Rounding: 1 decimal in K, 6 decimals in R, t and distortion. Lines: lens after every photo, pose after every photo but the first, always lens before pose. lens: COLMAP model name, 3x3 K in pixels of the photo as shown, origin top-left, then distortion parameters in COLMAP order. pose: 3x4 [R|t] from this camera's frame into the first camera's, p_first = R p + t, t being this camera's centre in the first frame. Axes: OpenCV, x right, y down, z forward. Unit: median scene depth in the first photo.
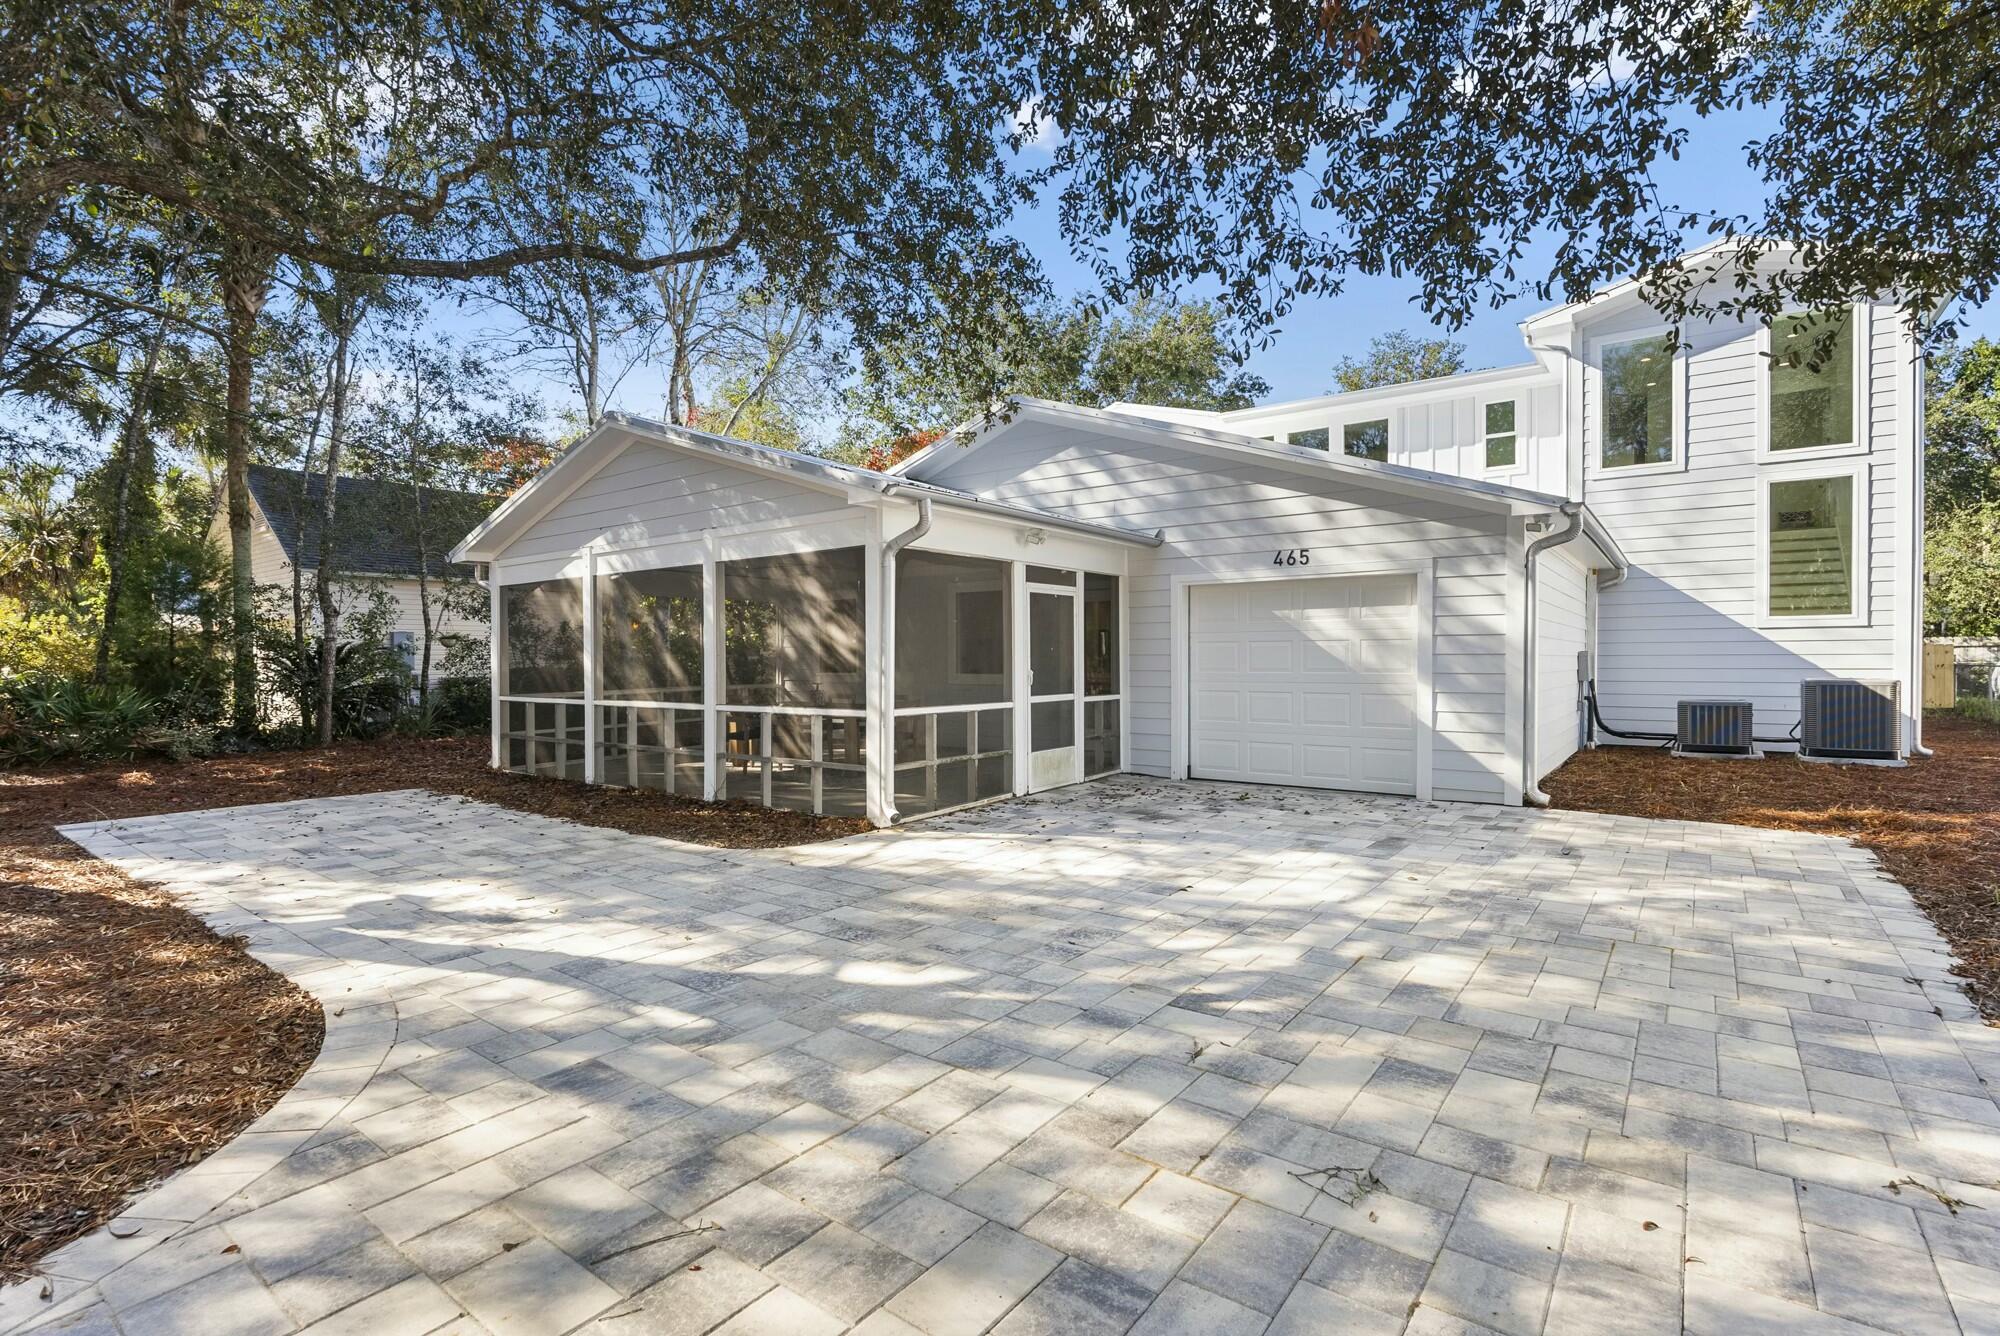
lens RADIAL K [[936.9, 0, 1001.6], [0, 936.9, 660.7], [0, 0, 1]] dist [-0.012217, 0.000283]
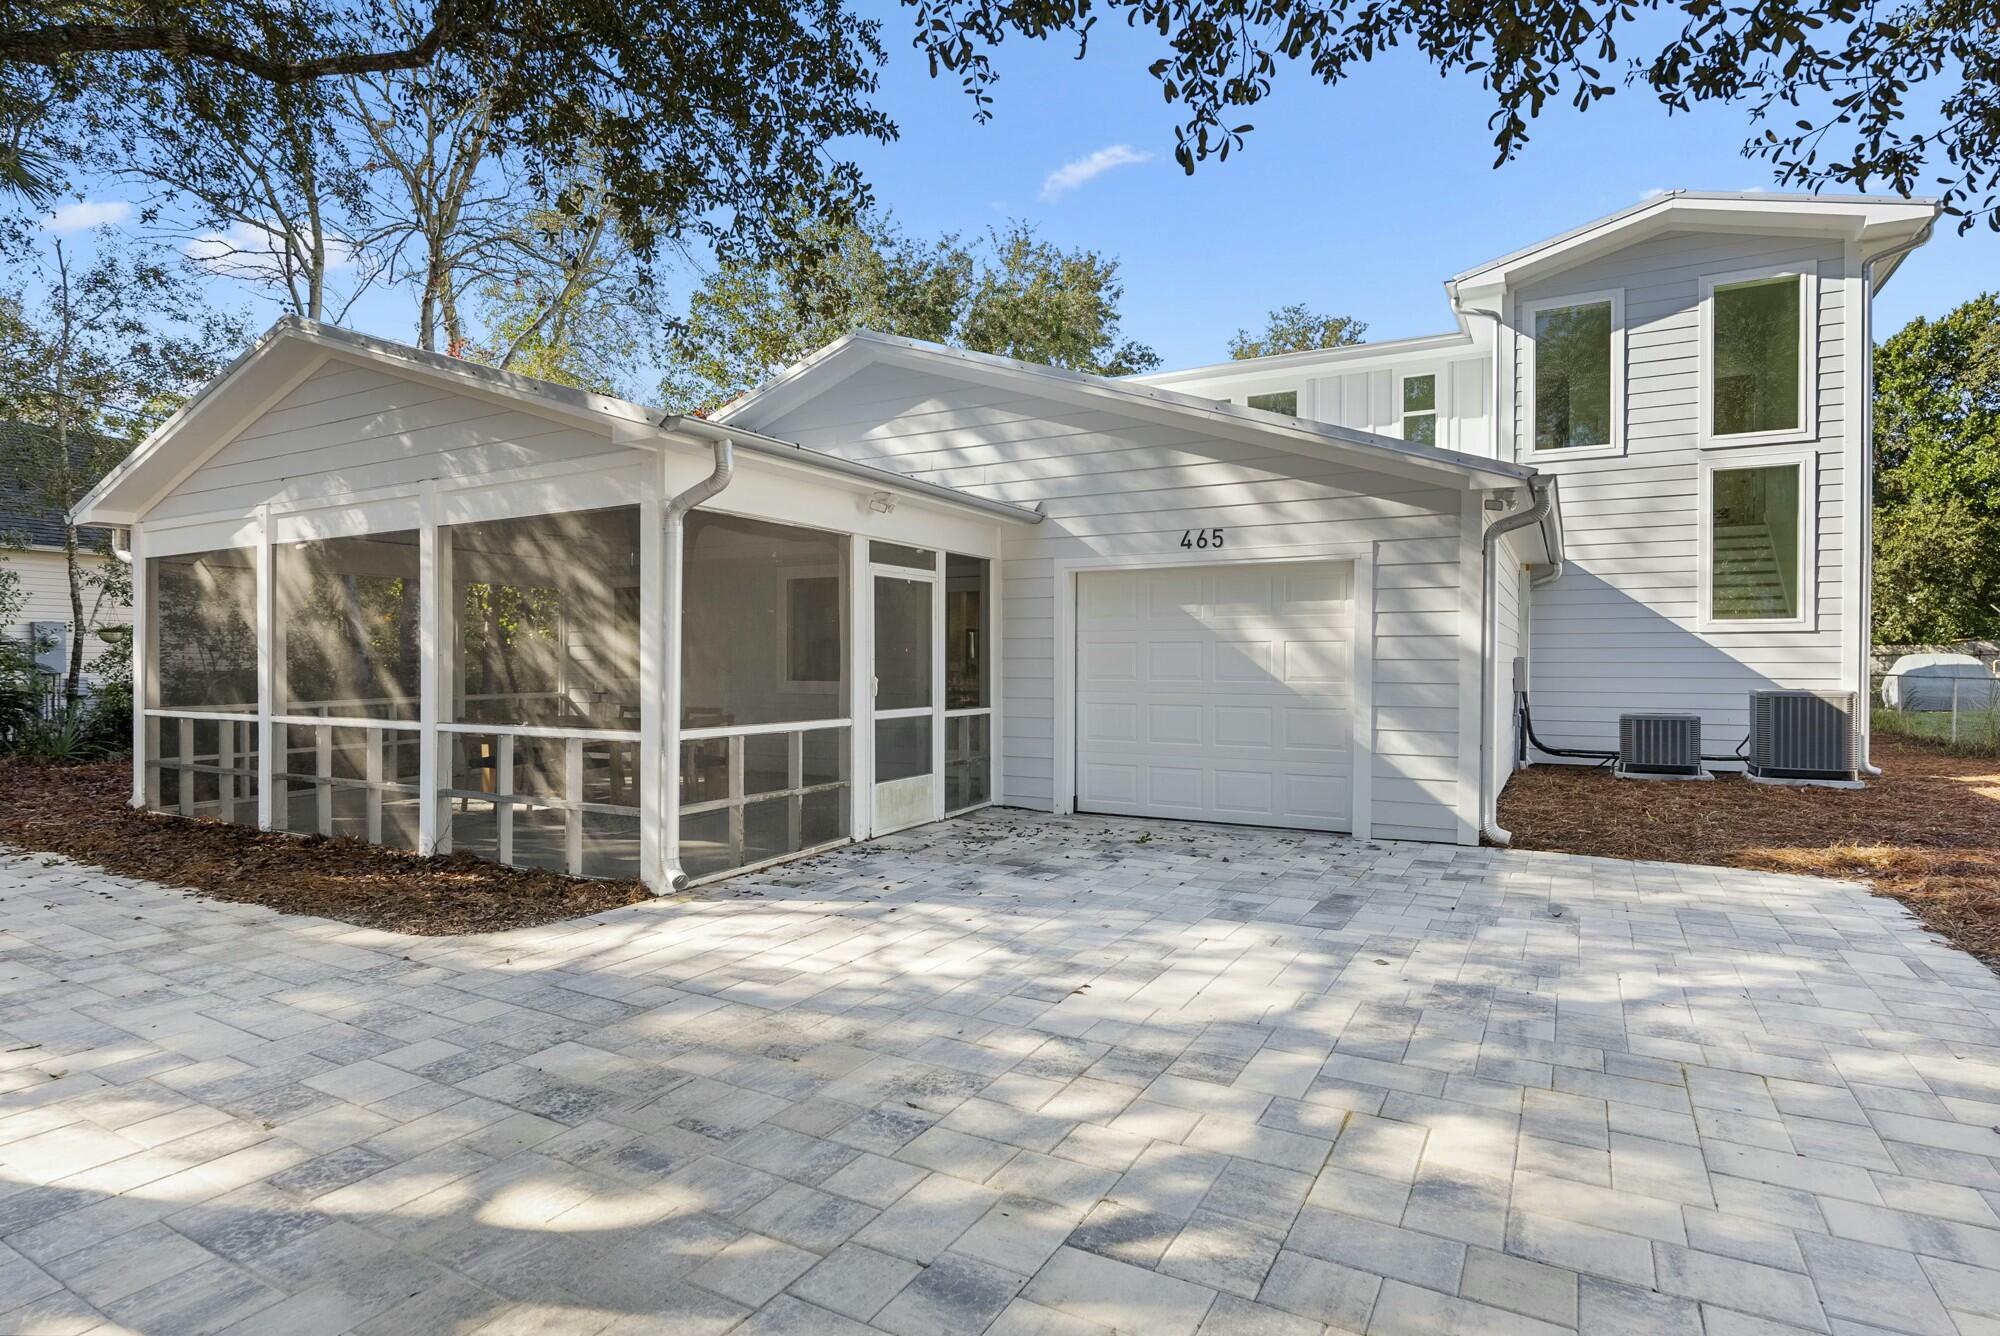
lens RADIAL K [[1043.7, 0, 998.6], [0, 1043.7, 666.8], [0, 0, 1]] dist [-0.000627, -0.000077]
pose [[0.991249, 0.005290, 0.131899, 0.017557], [-0.005475, 0.999984, 0.001034, 0.000329], [-0.131892, -0.001747, 0.991263, 0.130063]]
